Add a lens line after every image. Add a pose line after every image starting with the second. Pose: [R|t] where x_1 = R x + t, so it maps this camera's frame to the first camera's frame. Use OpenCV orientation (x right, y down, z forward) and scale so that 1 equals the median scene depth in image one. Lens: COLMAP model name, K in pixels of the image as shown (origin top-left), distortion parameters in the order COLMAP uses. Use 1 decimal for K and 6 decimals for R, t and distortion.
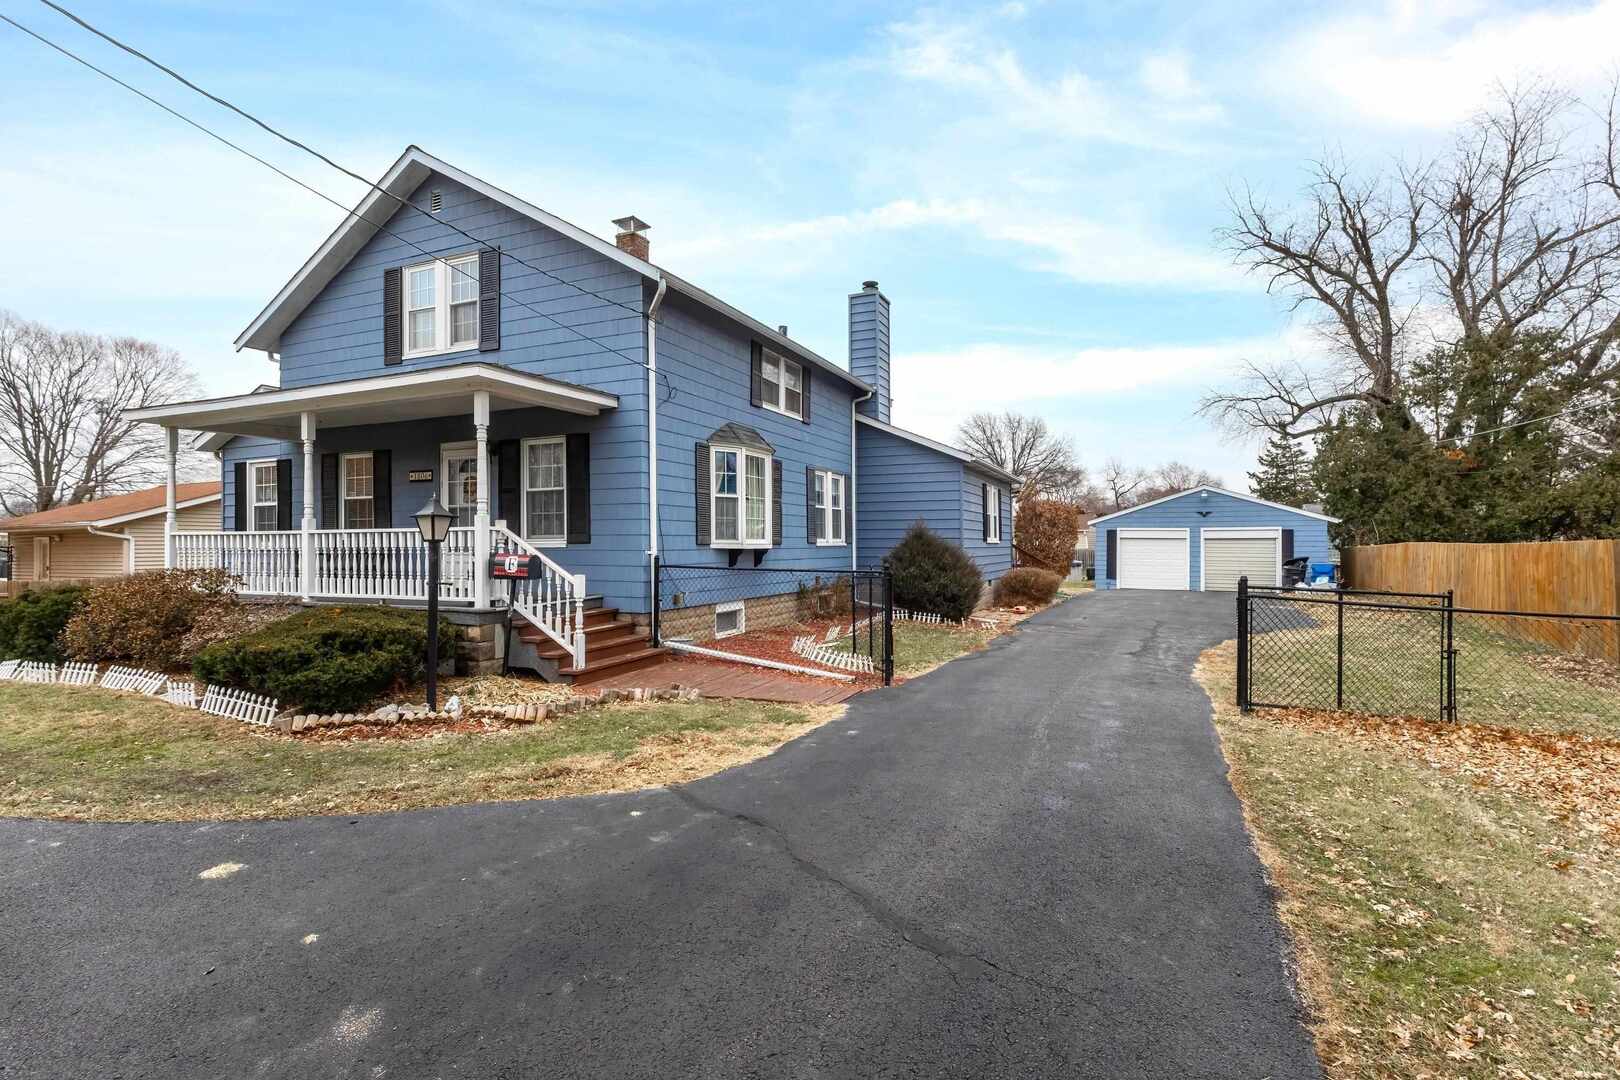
lens RADIAL K [[744.5, 0, 807.0], [0, 744.5, 551.4], [0, 0, 1]] dist [-0.023272, 0.000988]
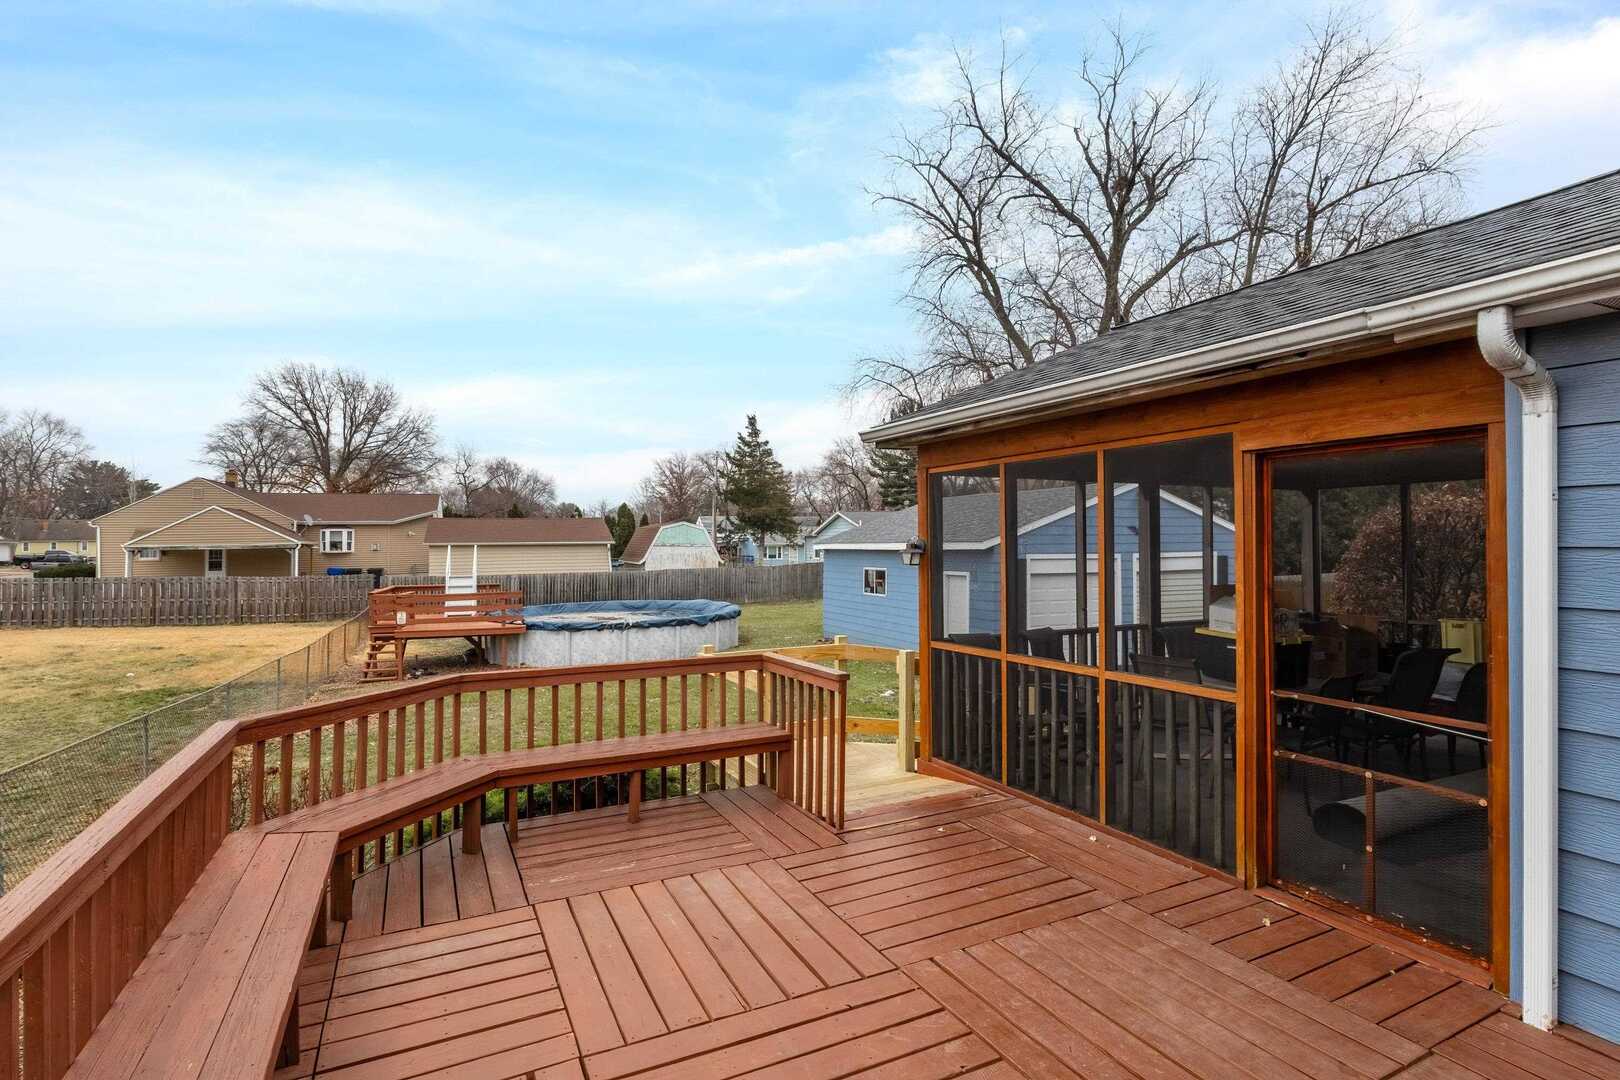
lens RADIAL K [[774.9, 0, 808.5], [0, 774.9, 520.4], [0, 0, 1]] dist [-0.003134, 0.000668]
pose [[0.632120, 0.015506, 0.774716, -0.096802], [0.016511, 0.999303, -0.033473, -0.045482], [-0.774695, 0.033951, 0.631423, 0.897454]]
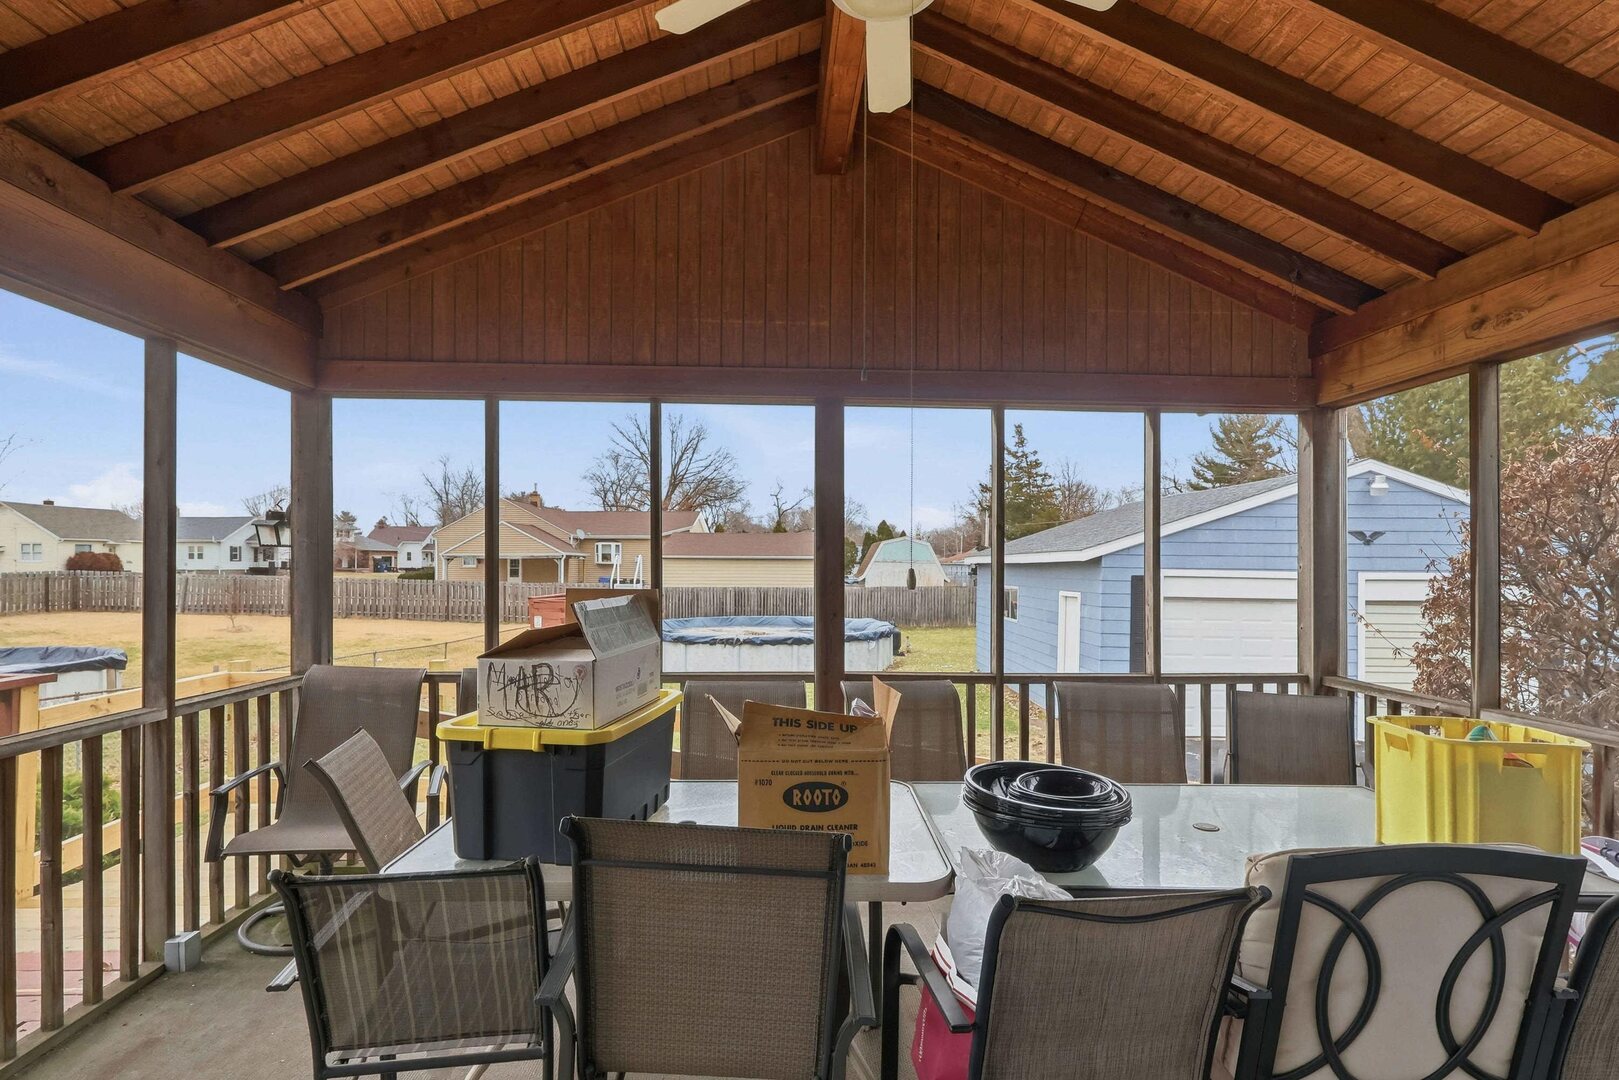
lens RADIAL K [[781.8, 0, 817.4], [0, 781.8, 545.0], [0, 0, 1]] dist [-0.000667, 0.000149]
pose [[0.885288, 0.016891, 0.464736, 0.107543], [-0.002121, 0.999476, -0.032286, -0.035687], [-0.465038, 0.027597, 0.884860, 0.850344]]
